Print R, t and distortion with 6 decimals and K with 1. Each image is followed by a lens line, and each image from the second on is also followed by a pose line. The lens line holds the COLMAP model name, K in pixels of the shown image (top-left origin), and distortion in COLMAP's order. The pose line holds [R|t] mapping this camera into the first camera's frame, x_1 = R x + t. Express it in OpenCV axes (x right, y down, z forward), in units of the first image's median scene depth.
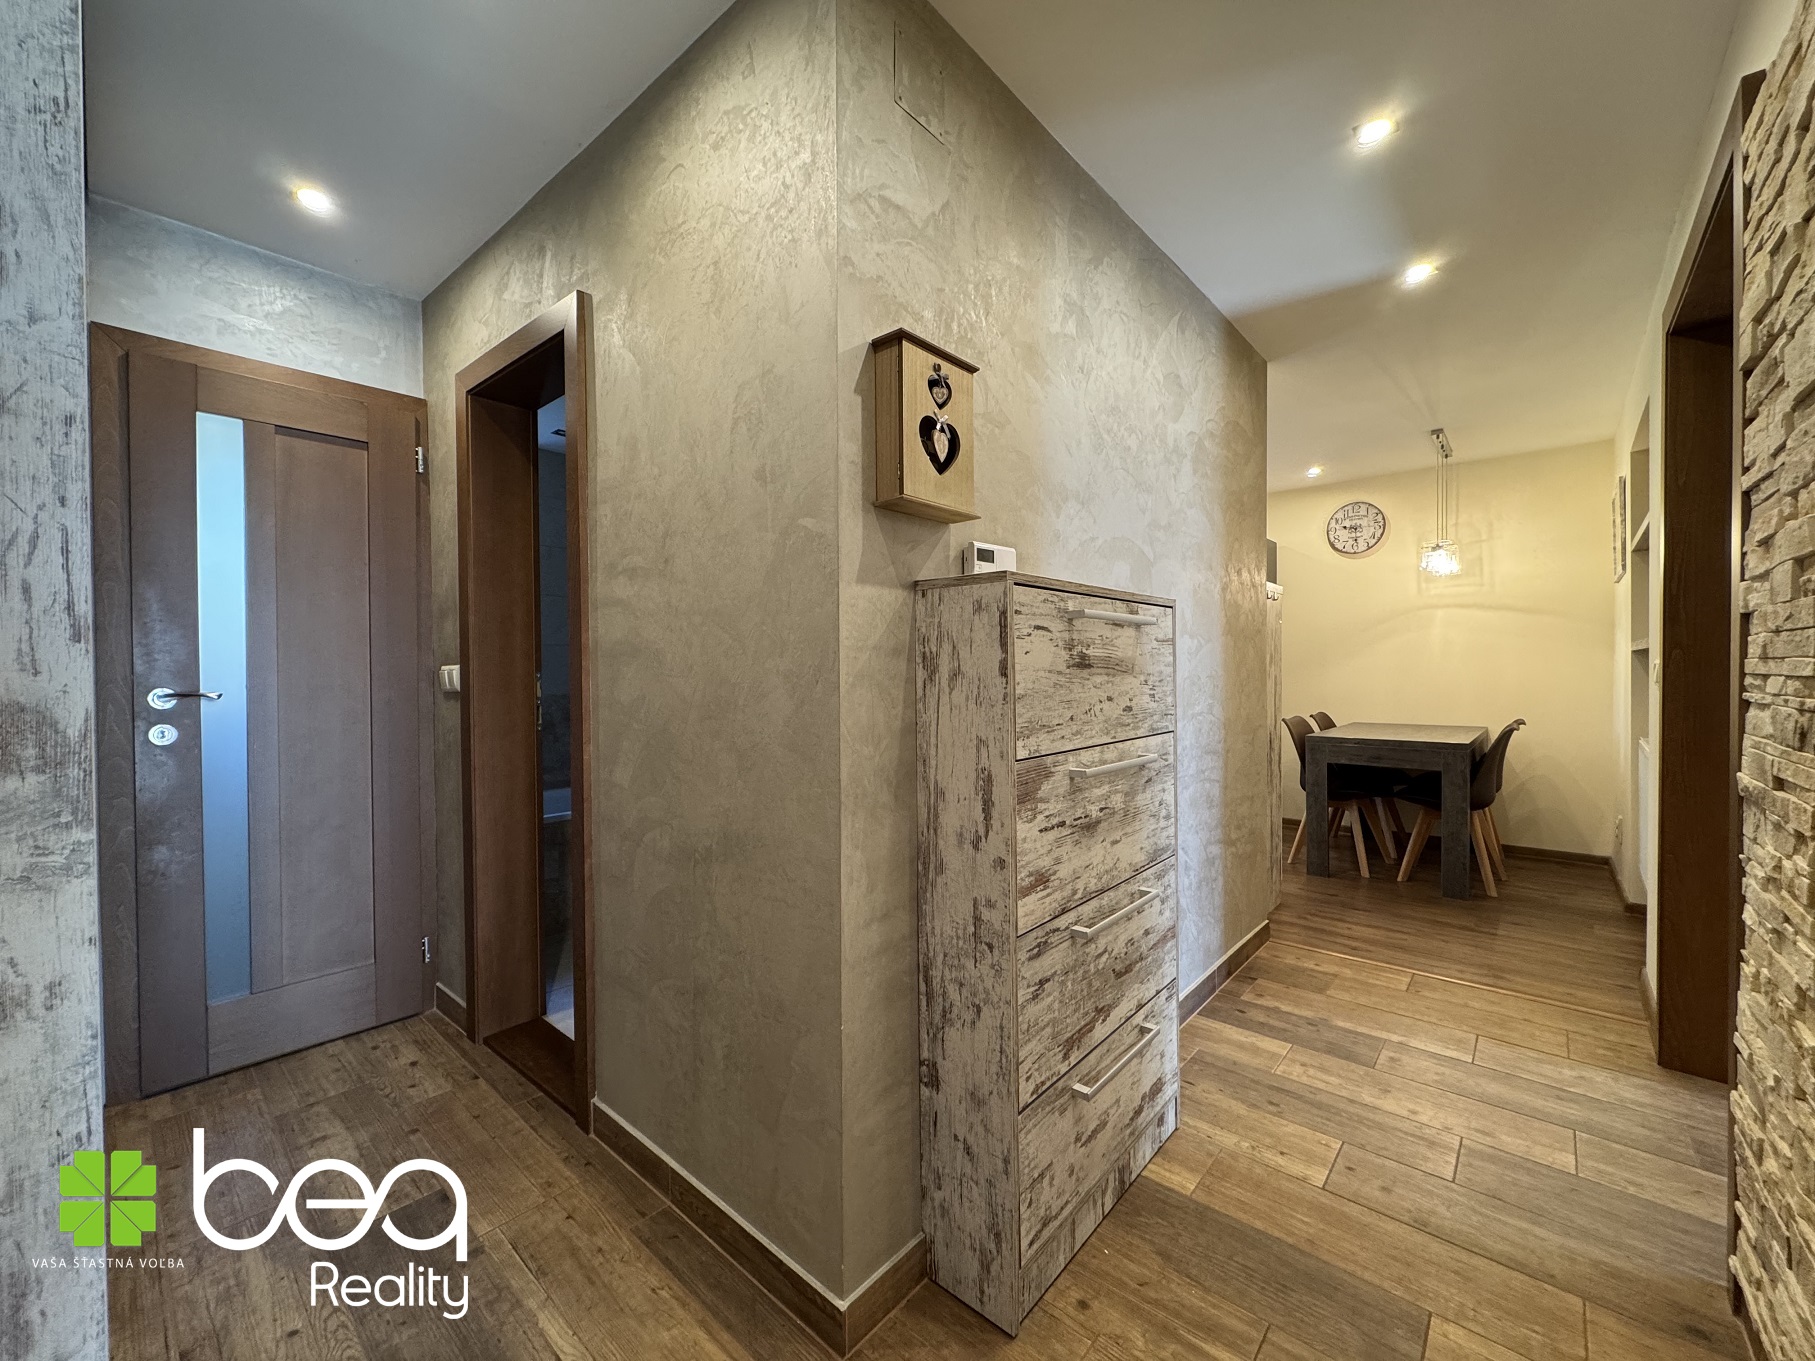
lens RADIAL K [[724.2, 0, 904.3], [0, 724.2, 679.3], [0, 0, 1]] dist [-0.004726, 0.001036]
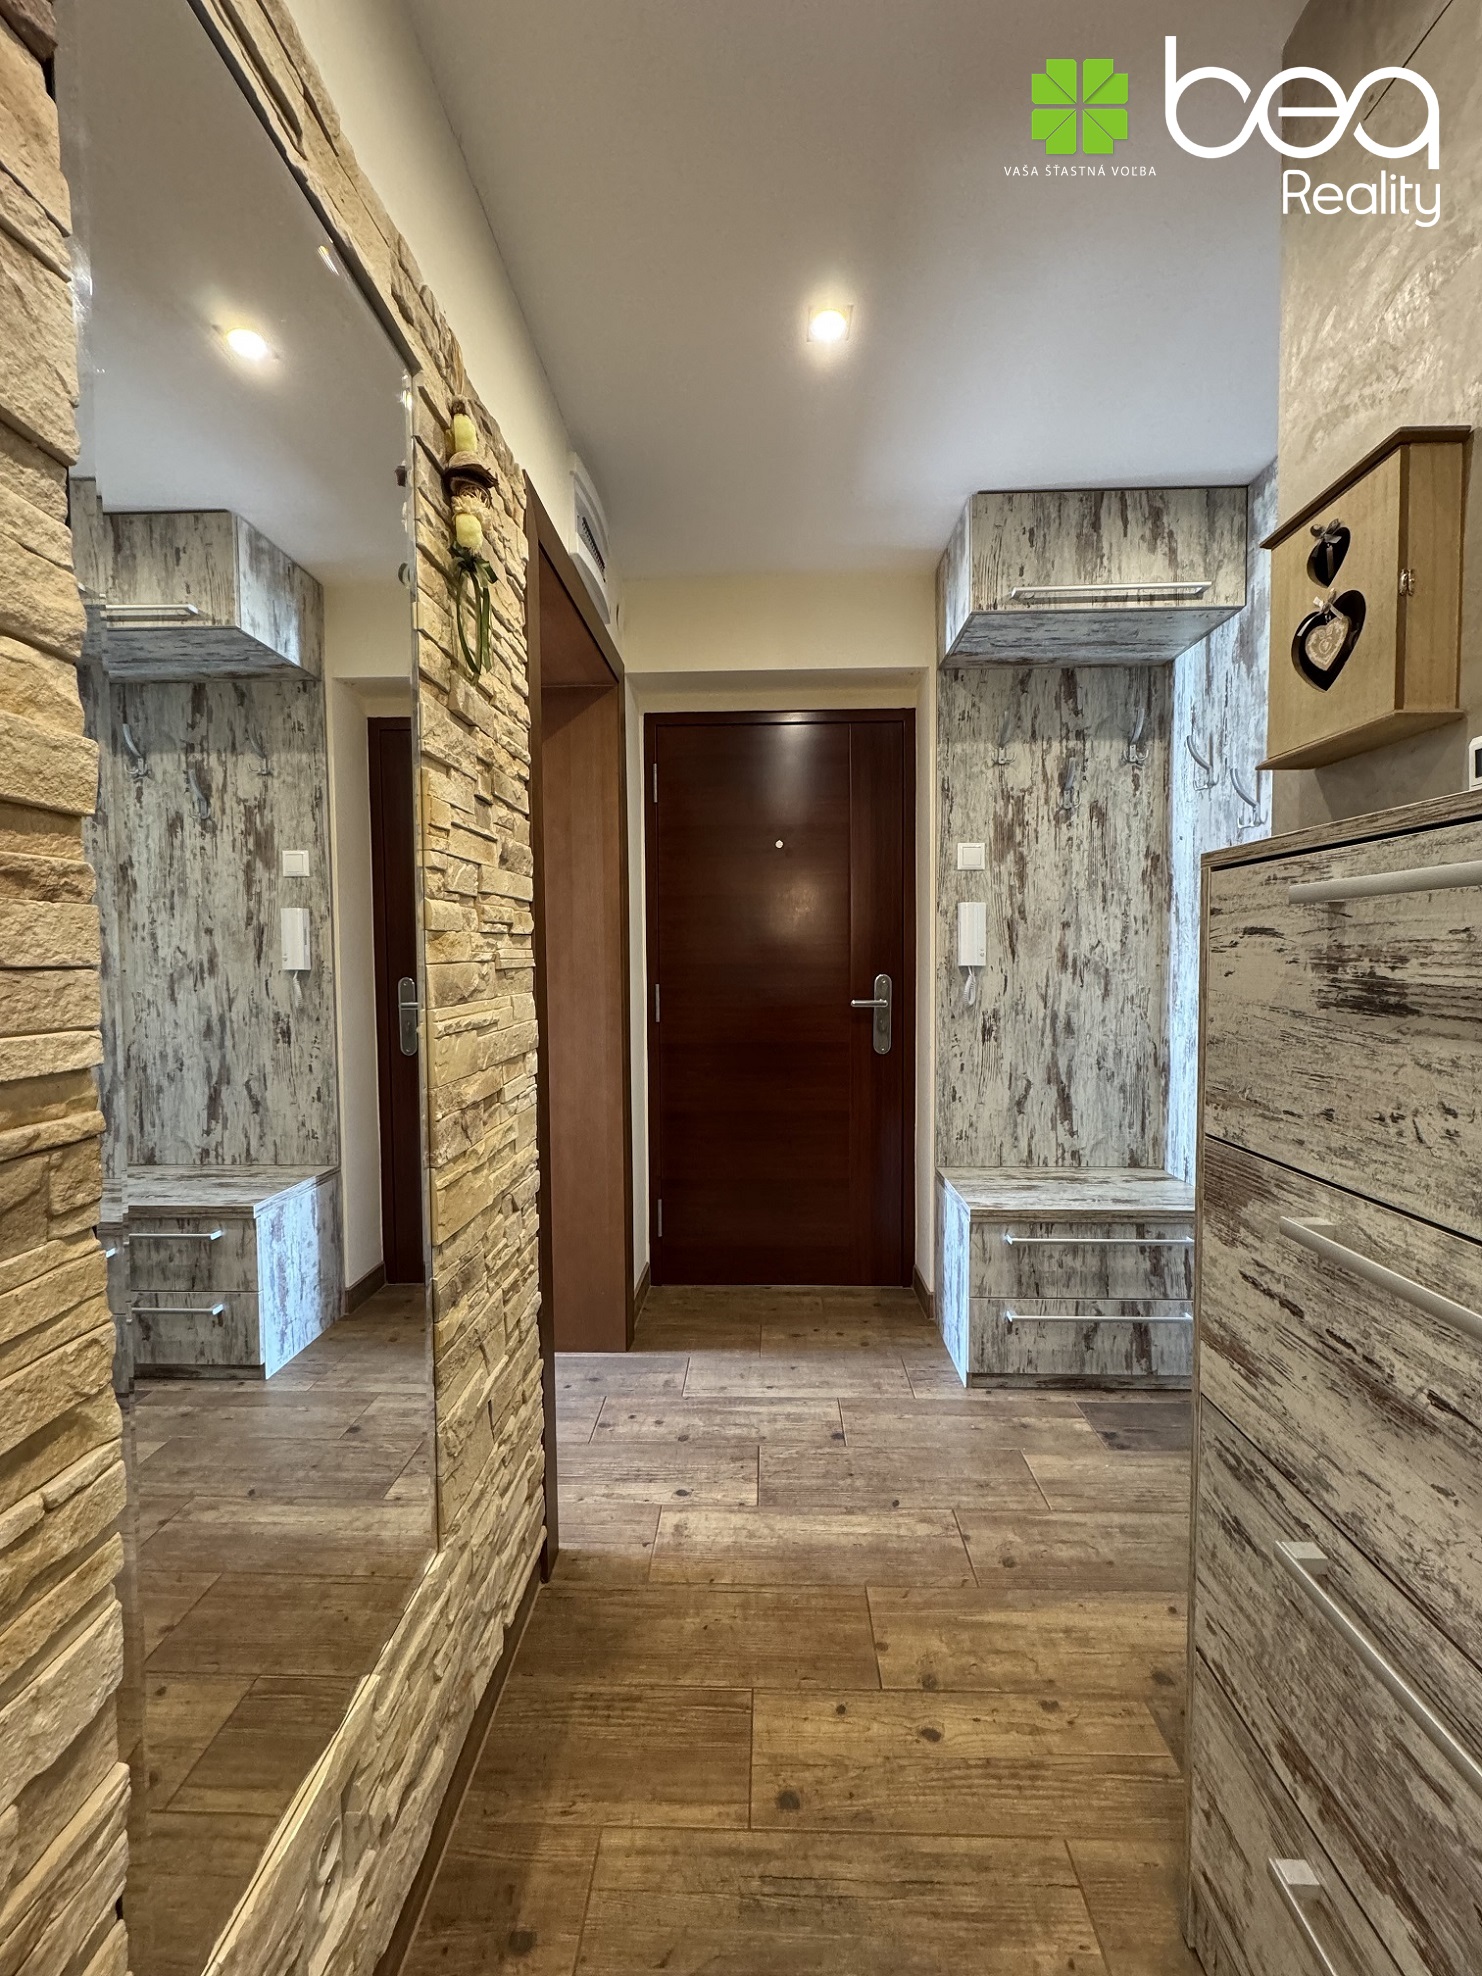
lens RADIAL K [[788.4, 0, 743.2], [0, 788.4, 984.1], [0, 0, 1]] dist [-0.004726, 0.001036]
pose [[-0.767036, 0.035553, -0.640618, 0.798213], [0.004122, 0.998716, 0.050492, -0.054982], [0.641591, 0.036089, -0.766197, 1.078099]]
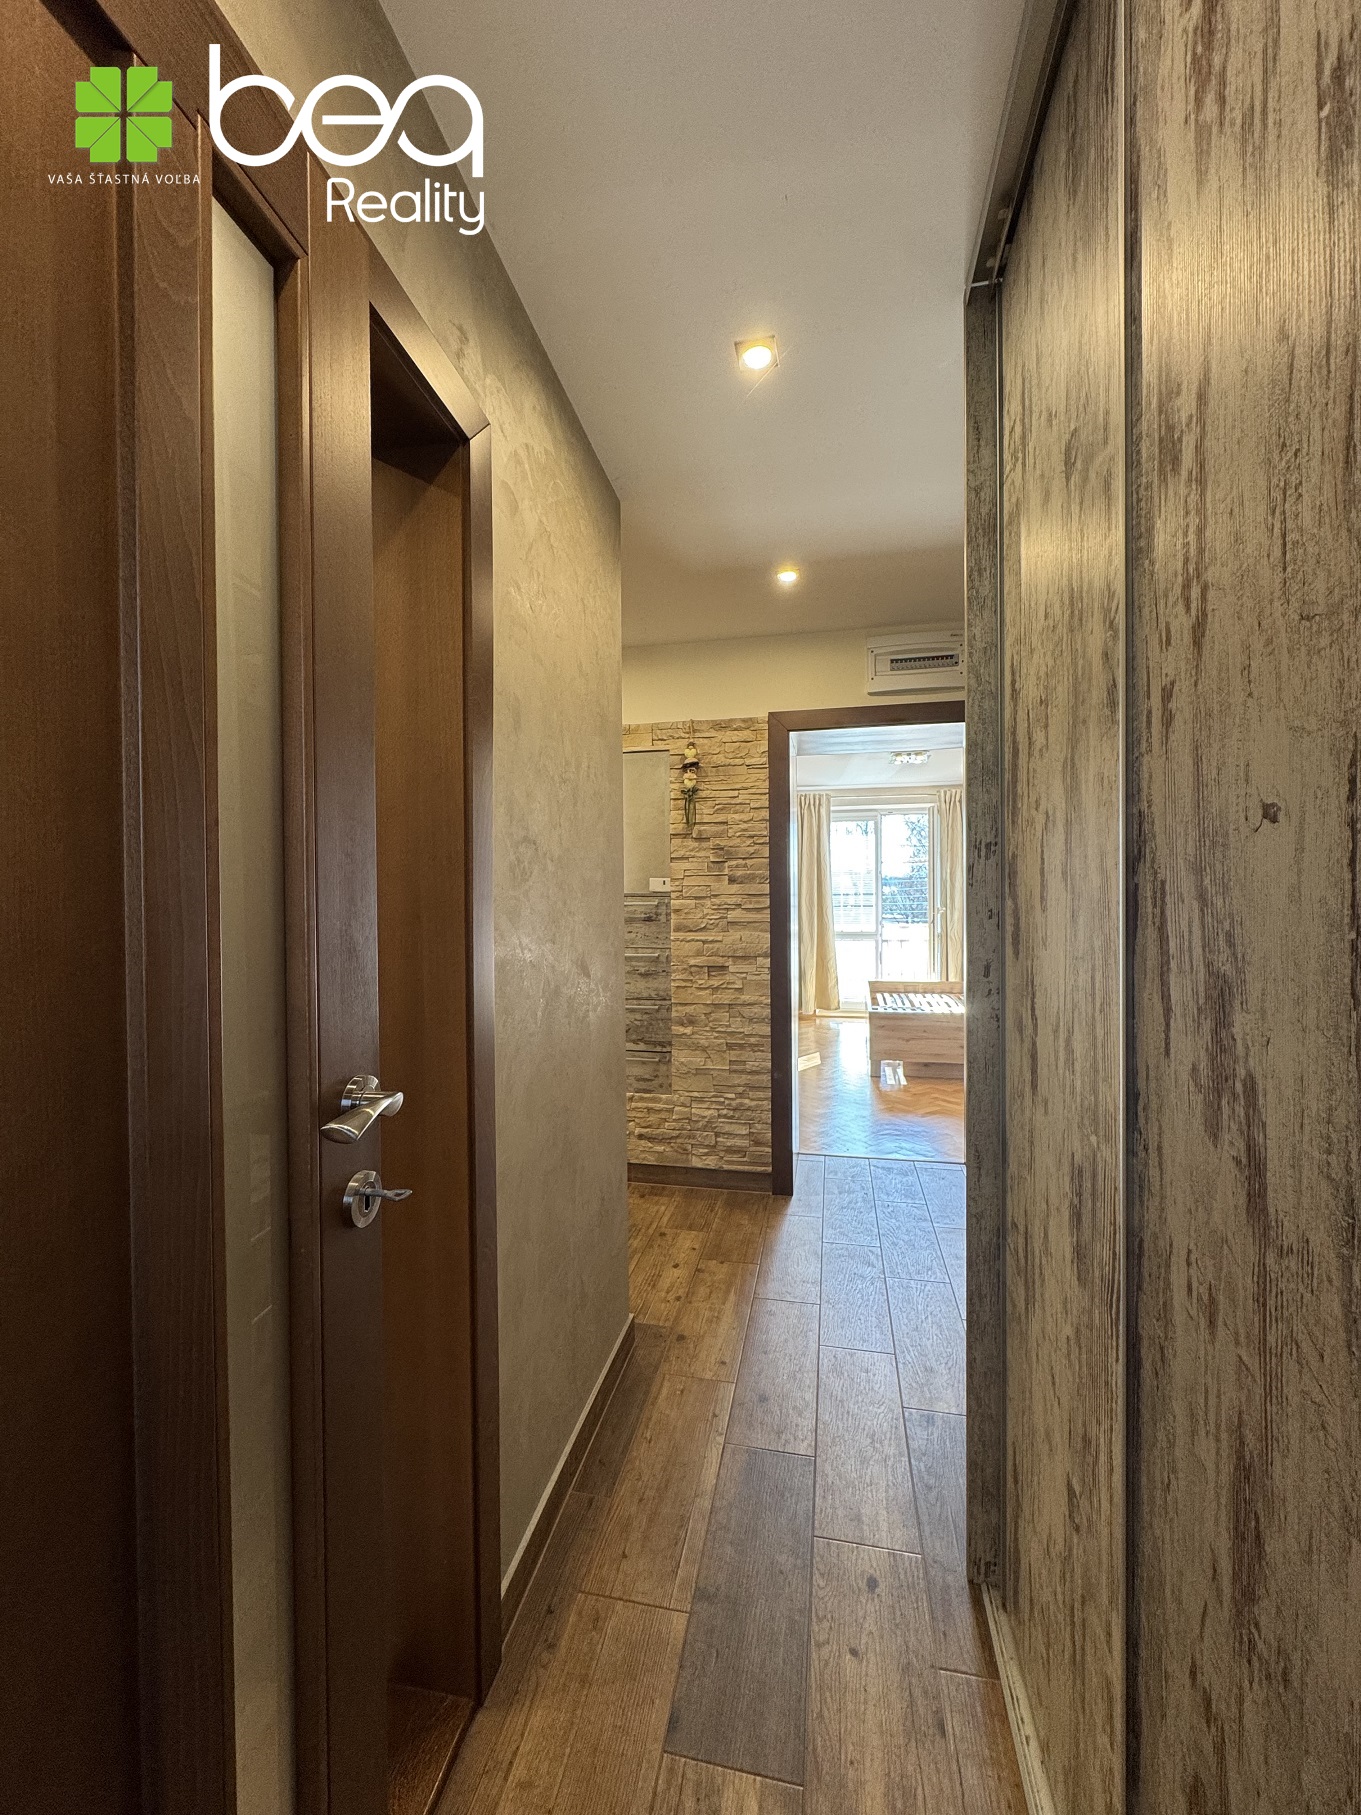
lens RADIAL K [[724.2, 0, 683.3], [0, 724.2, 909.3], [0, 0, 1]] dist [-0.004726, 0.001036]
pose [[-0.500385, -0.006405, 0.865780, -1.351524], [0.020924, 0.999591, 0.019489, -0.110810], [-0.865550, 0.027867, -0.500046, 1.425934]]
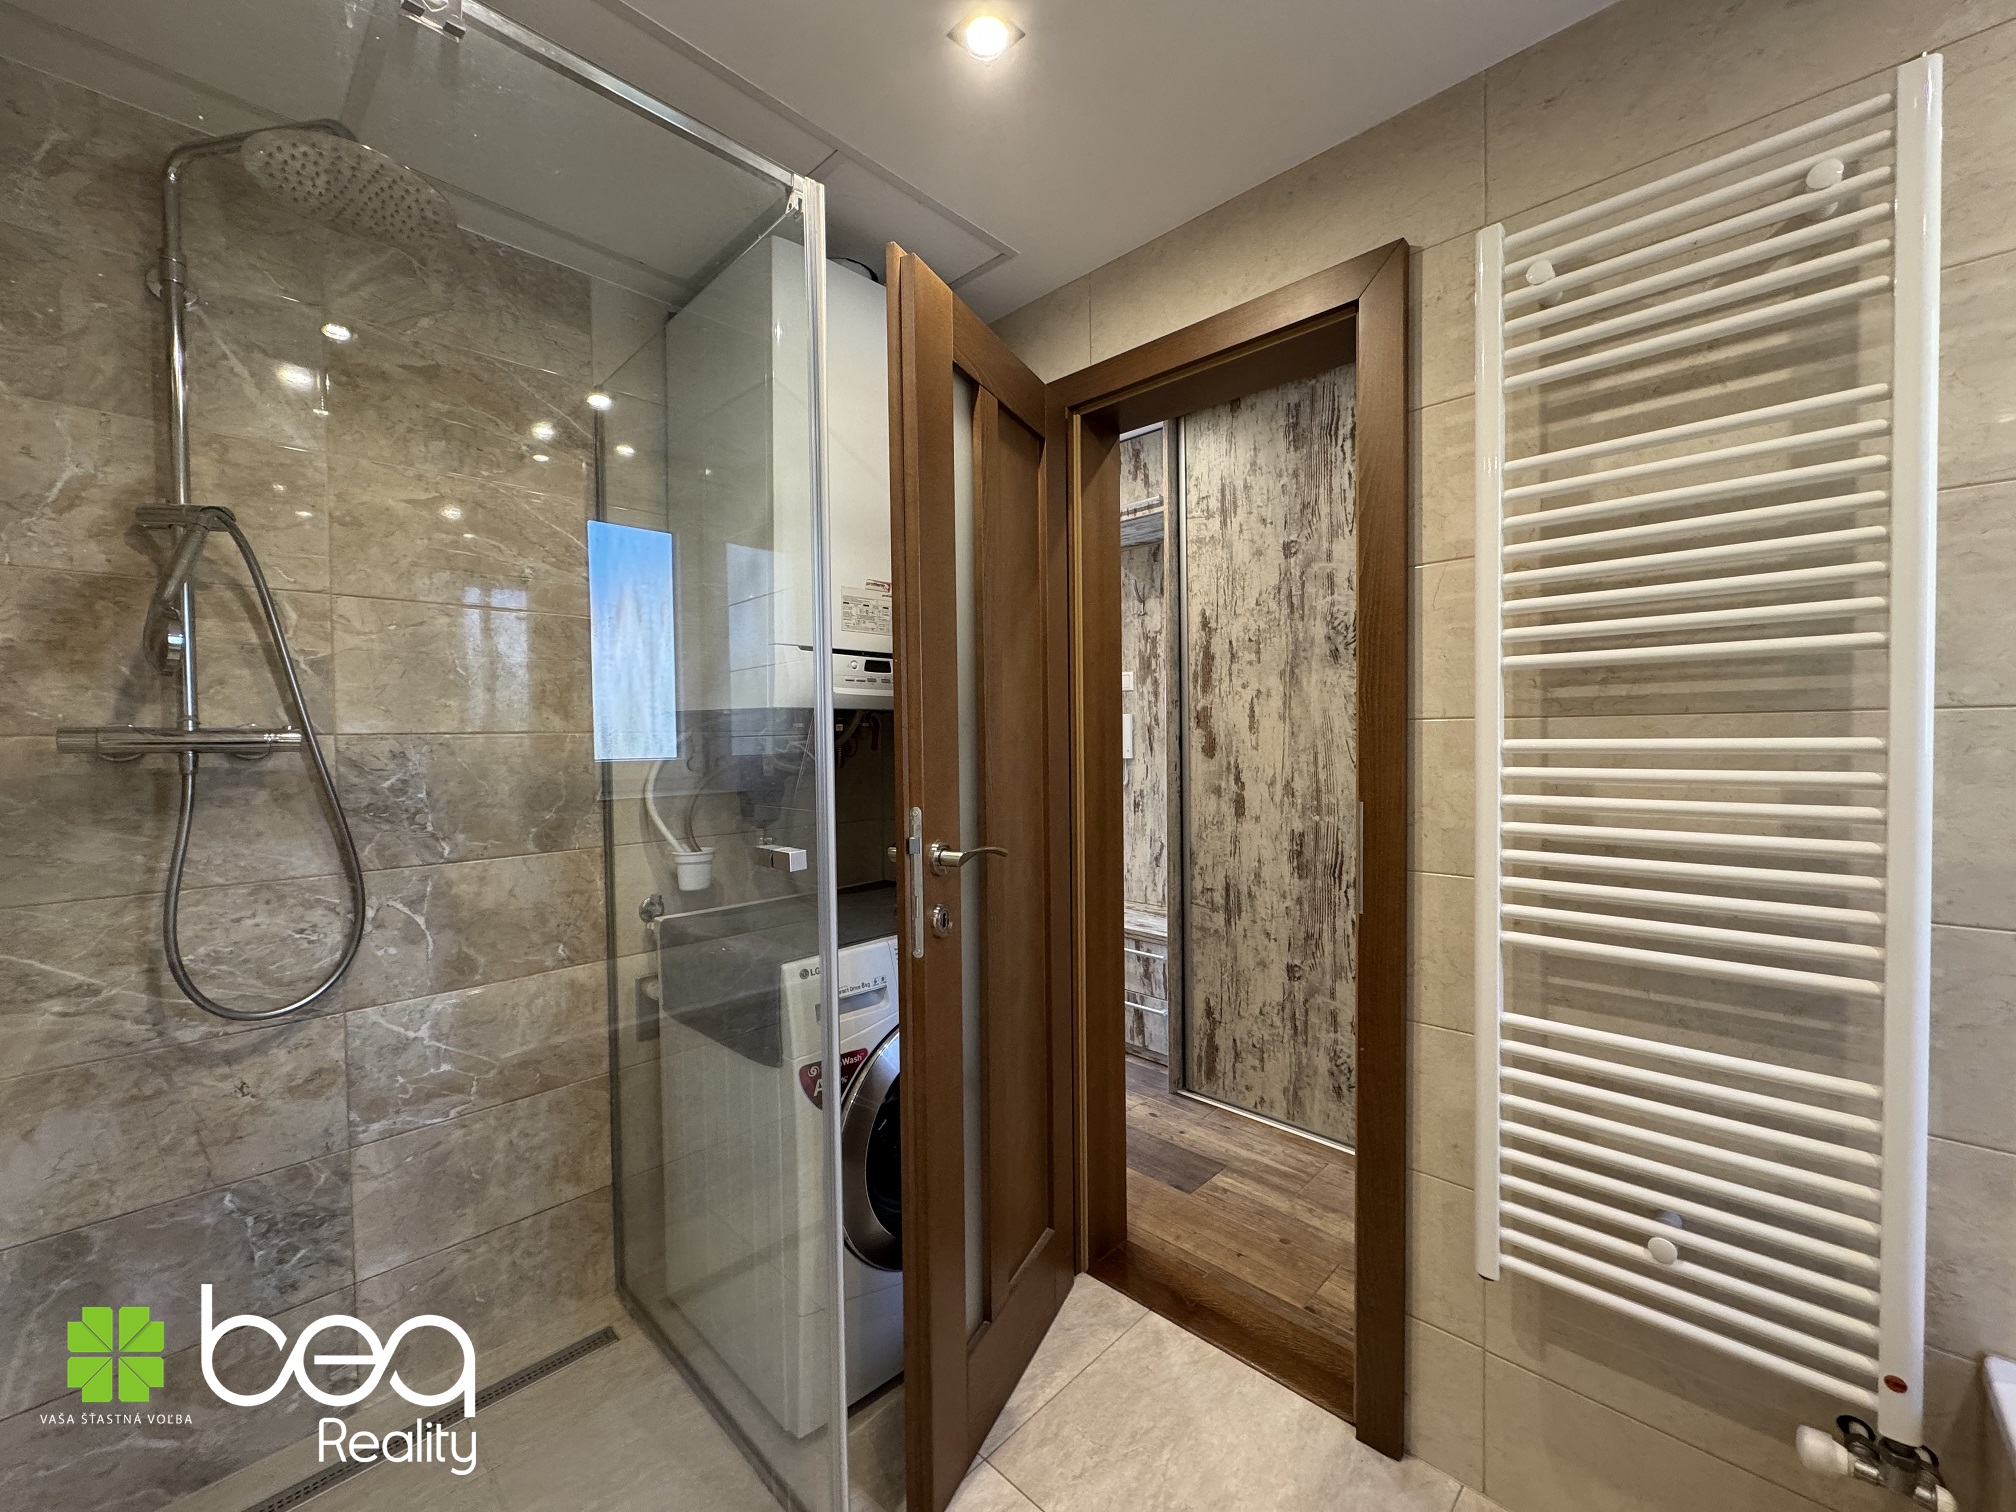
lens RADIAL K [[804.4, 0, 1009.5], [0, 804.4, 749.2], [0, 0, 1]] dist [-0.004726, 0.001036]
pose [[-0.998537, 0.020434, 0.050062, -0.456594], [0.021951, 0.999310, 0.029945, -0.116954], [-0.049416, 0.031001, -0.998297, 2.590929]]
